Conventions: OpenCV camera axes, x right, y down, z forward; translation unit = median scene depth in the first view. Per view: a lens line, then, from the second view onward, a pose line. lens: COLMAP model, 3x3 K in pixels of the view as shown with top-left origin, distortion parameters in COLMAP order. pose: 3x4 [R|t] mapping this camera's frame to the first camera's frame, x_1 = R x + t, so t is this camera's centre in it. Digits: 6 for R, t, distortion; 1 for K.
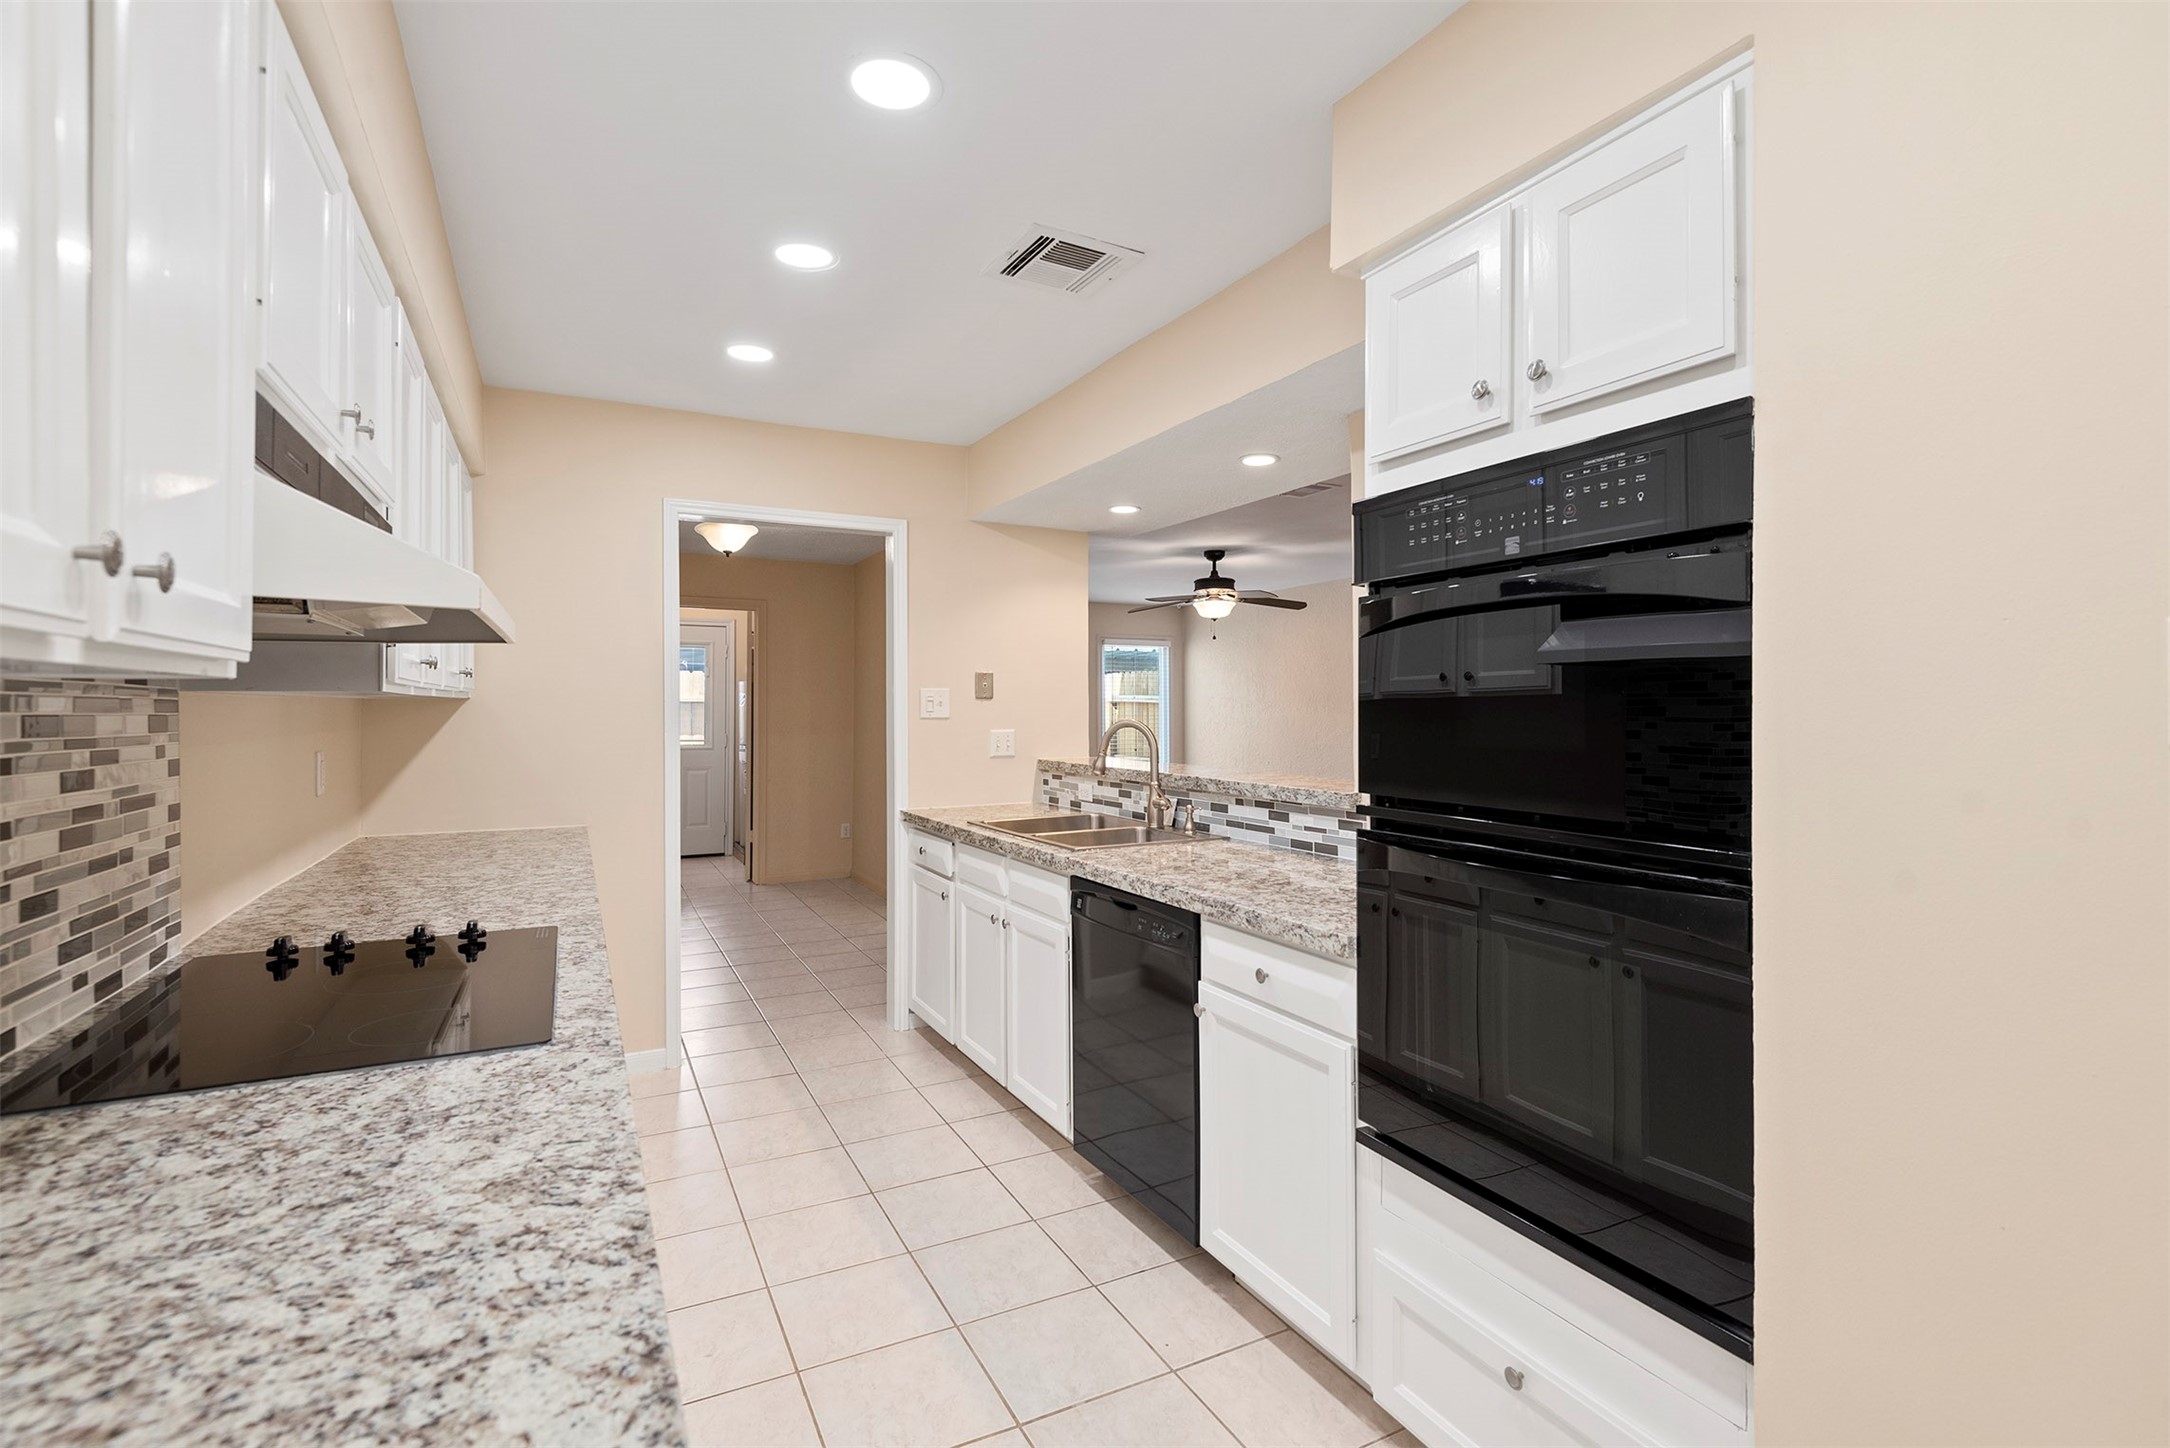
lens RADIAL K [[1027.4, 0, 1082.1], [0, 1027.4, 710.5], [0, 0, 1]] dist [-0.003283, 0.000248]
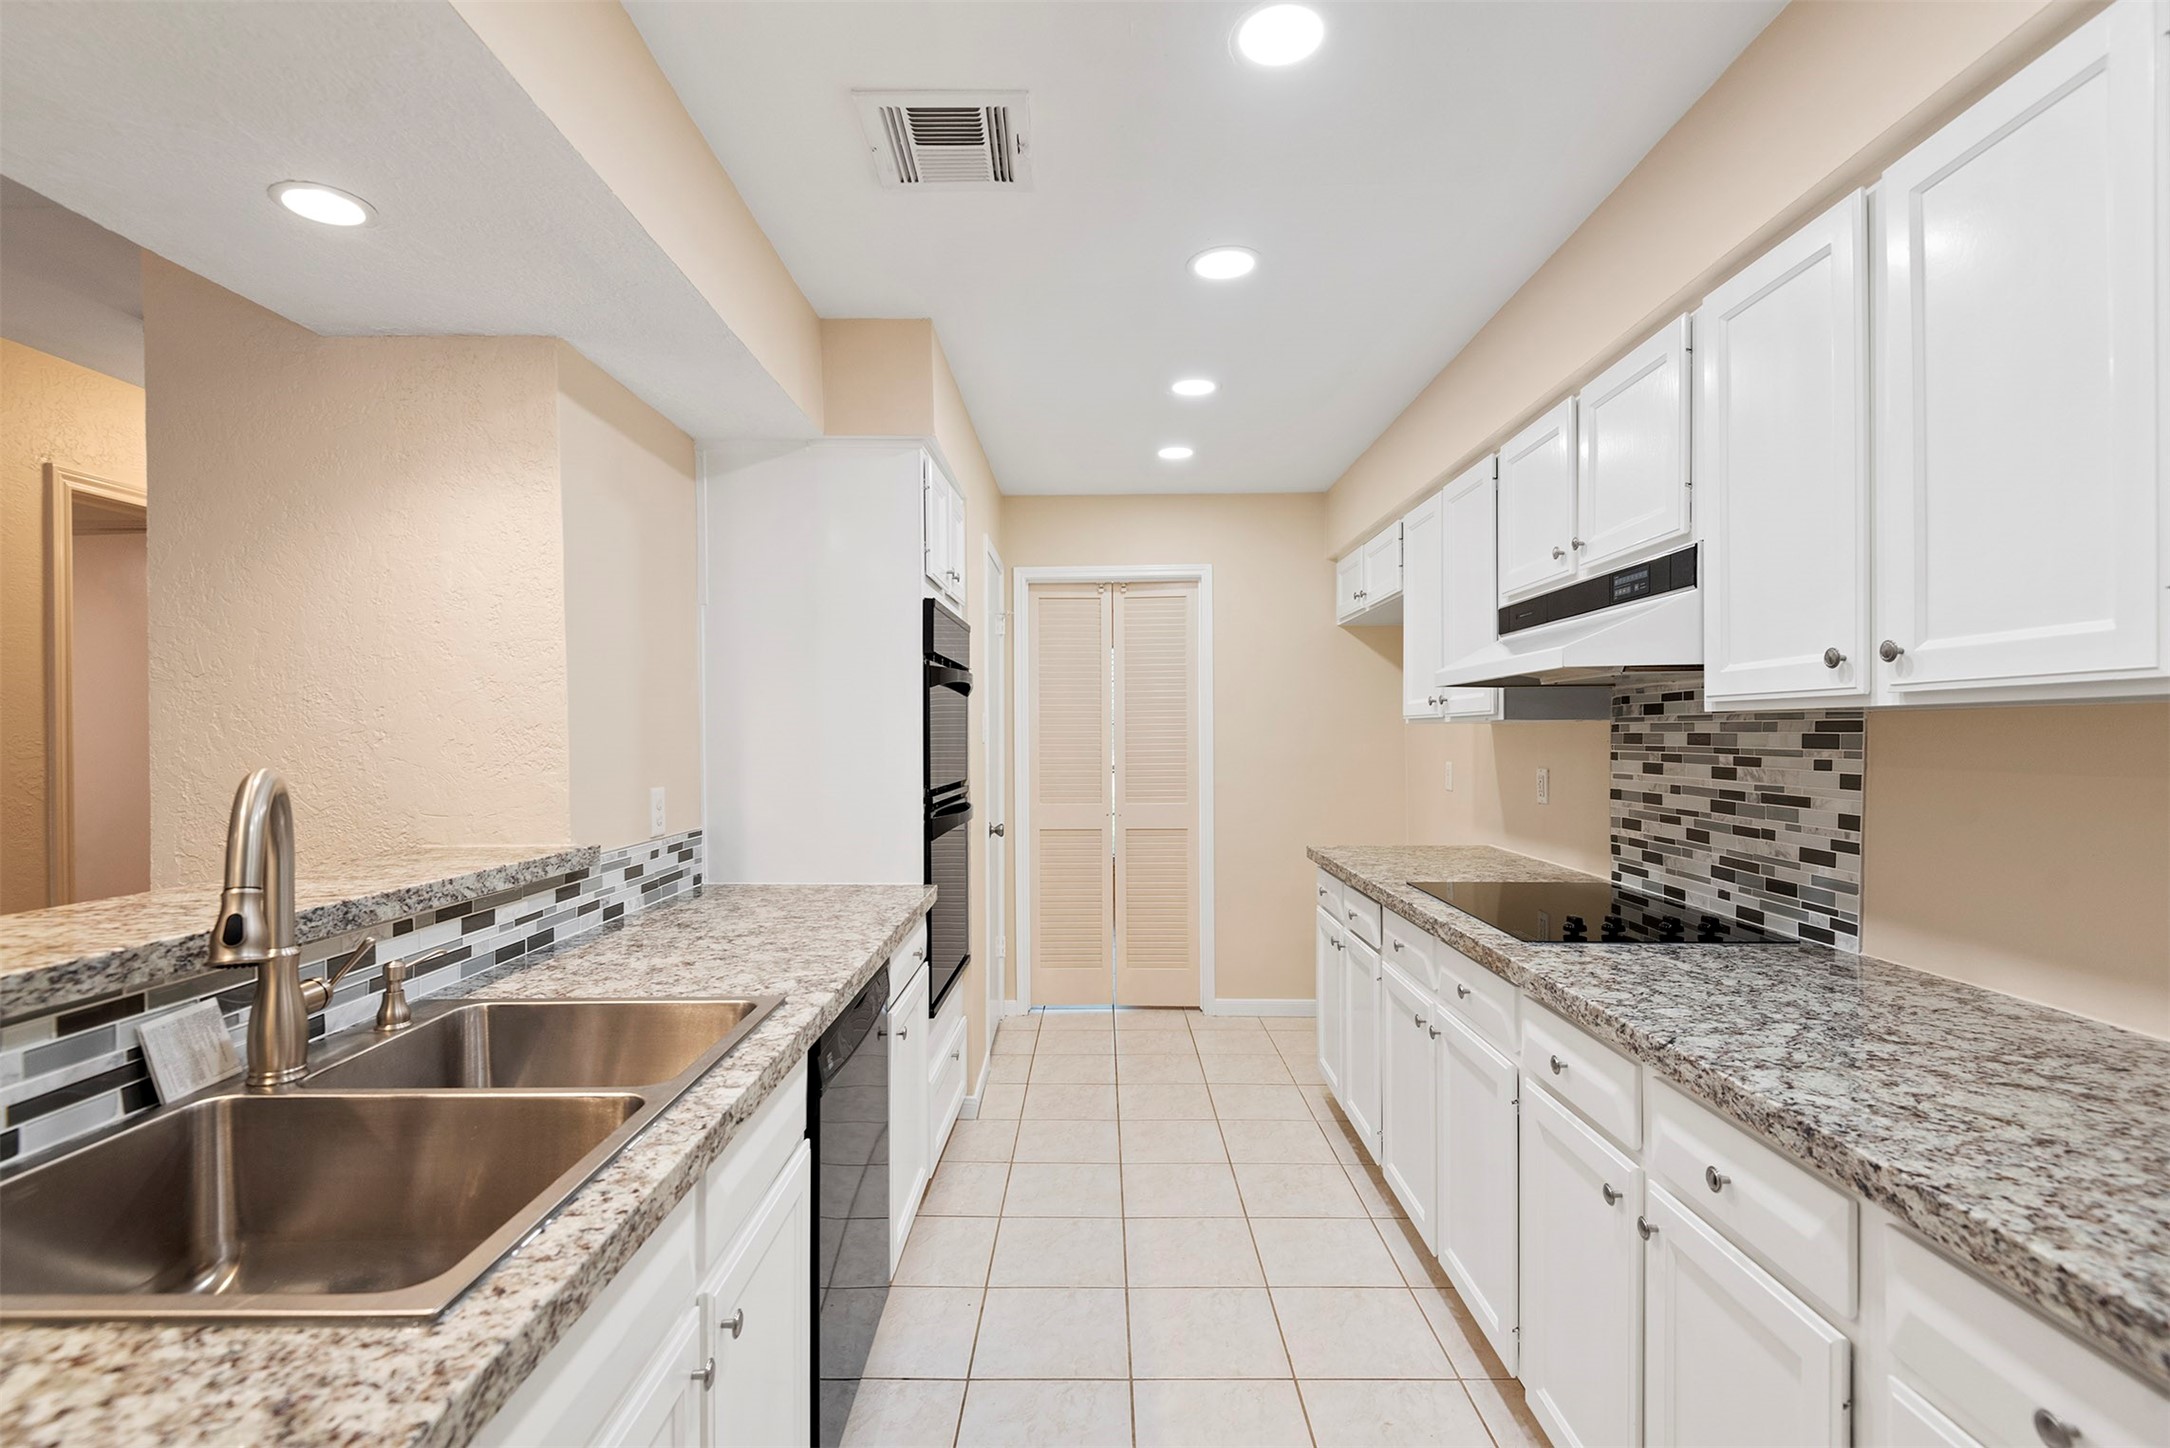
lens RADIAL K [[1027.4, 0, 1090.5], [0, 1027.4, 736.8], [0, 0, 1]] dist [-0.003283, 0.000248]
pose [[-0.891079, 0.003776, 0.453833, -0.723315], [0.006299, 0.999972, 0.004047, -0.002933], [-0.453805, 0.006465, -0.891078, 2.588952]]
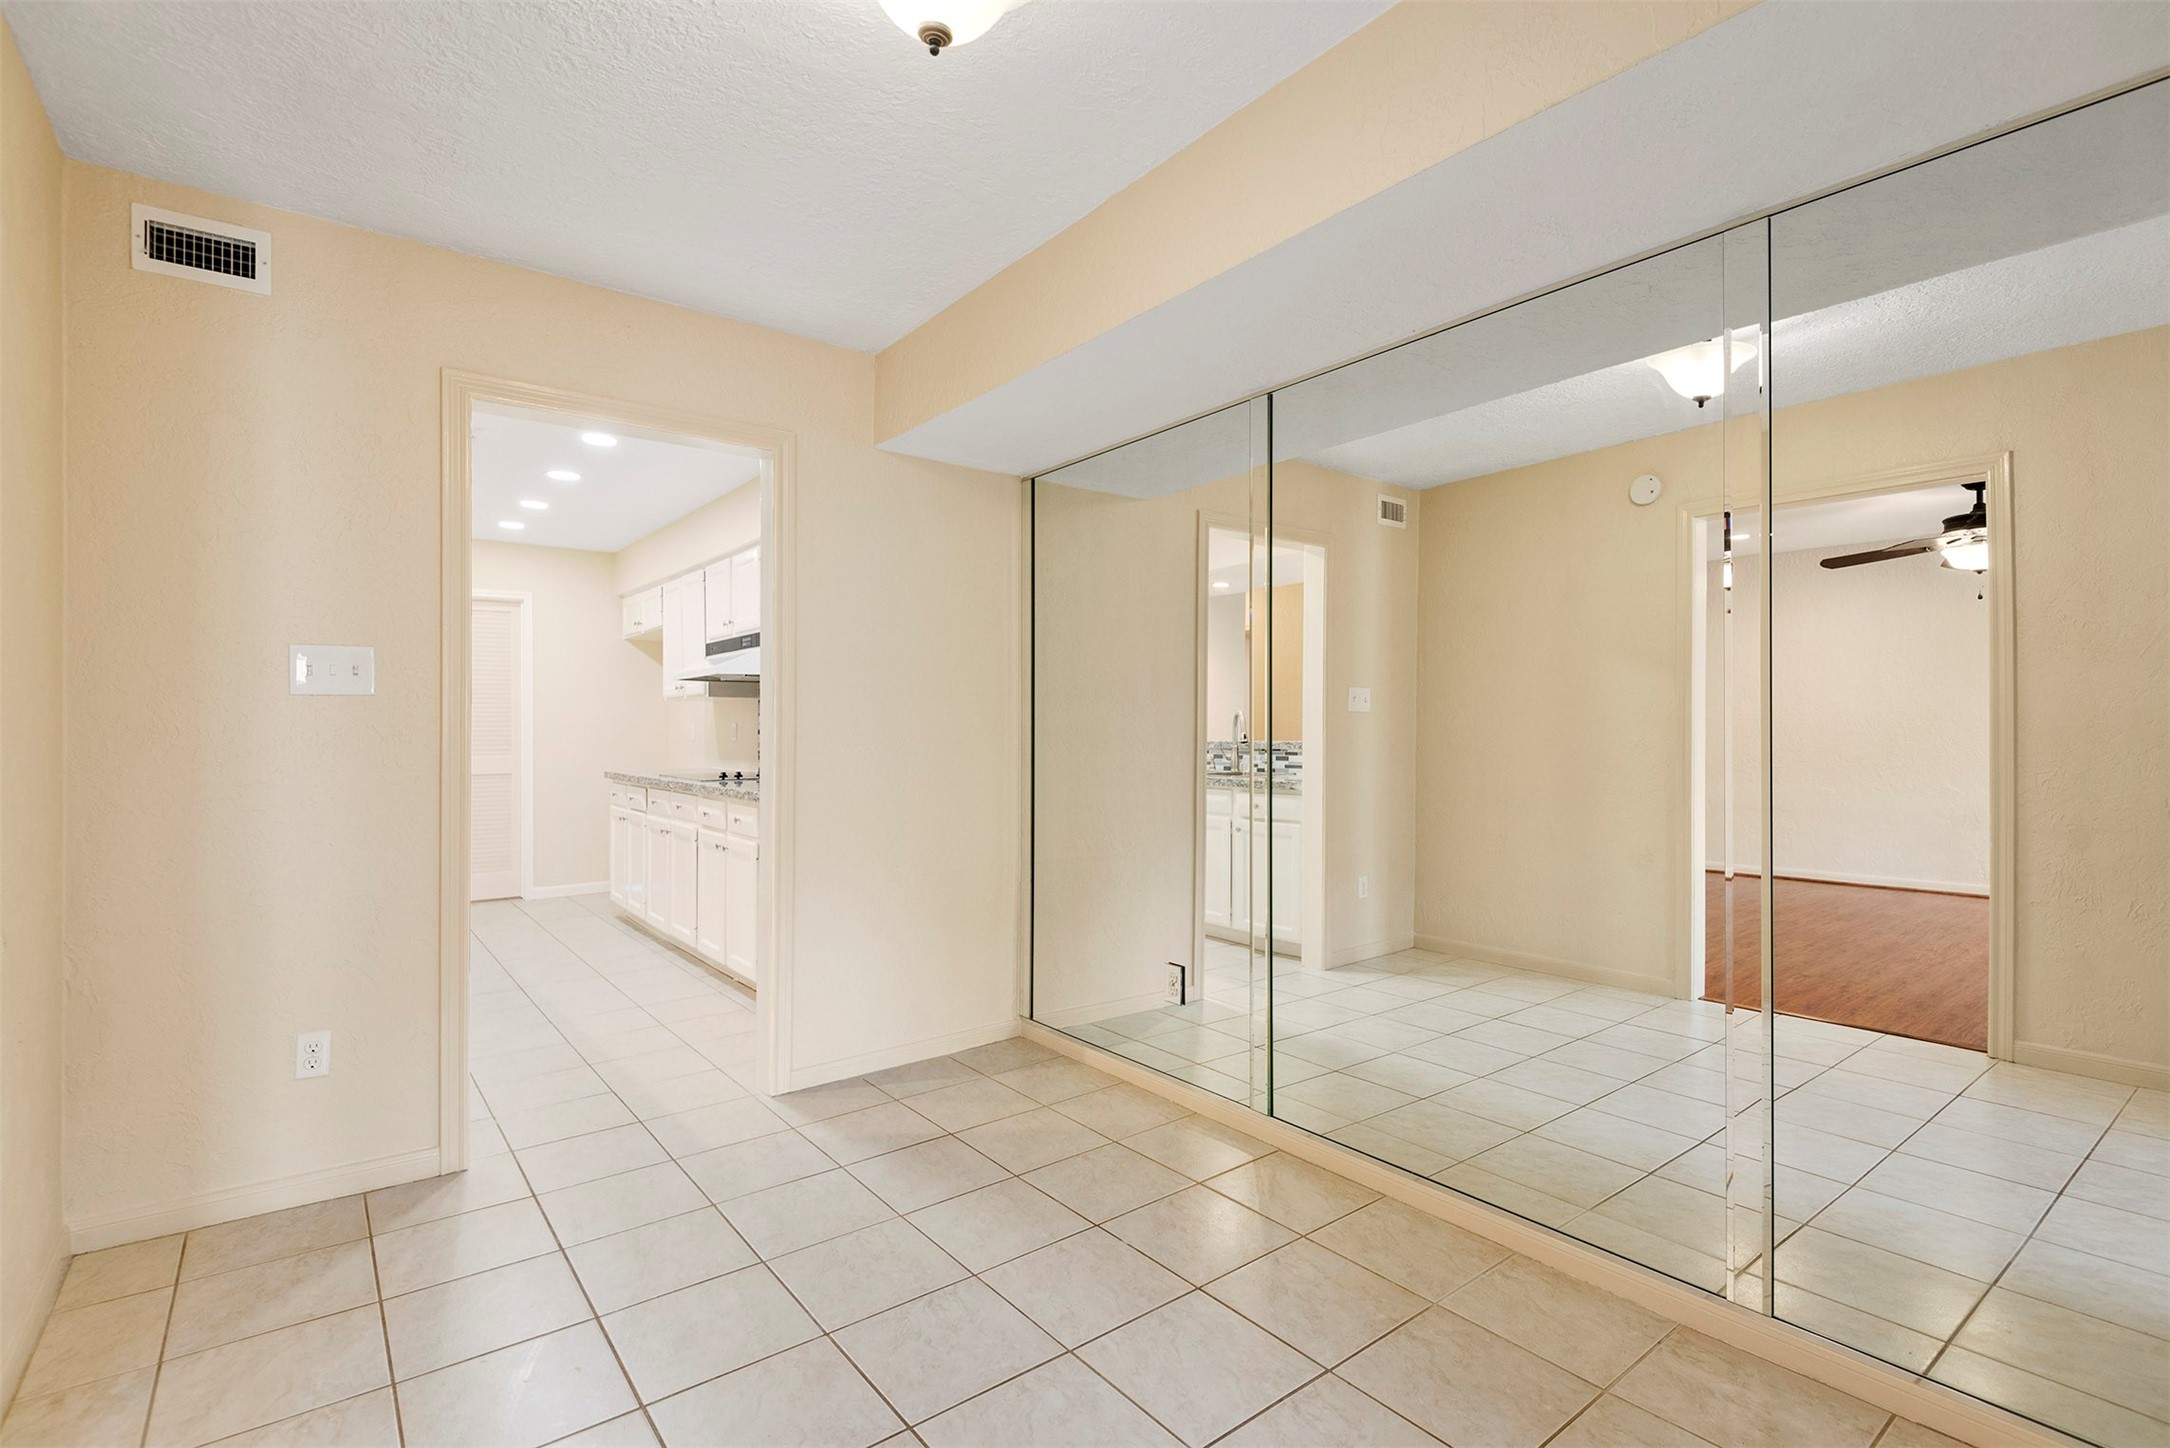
lens RADIAL K [[1027.4, 0, 1101.0], [0, 1027.4, 728.8], [0, 0, 1]] dist [-0.003283, 0.000248]
pose [[-0.980258, 0.004204, -0.197676, -1.321245], [0.003687, 0.999989, 0.002984, 0.110034], [0.197686, 0.002196, -0.980263, 5.049276]]
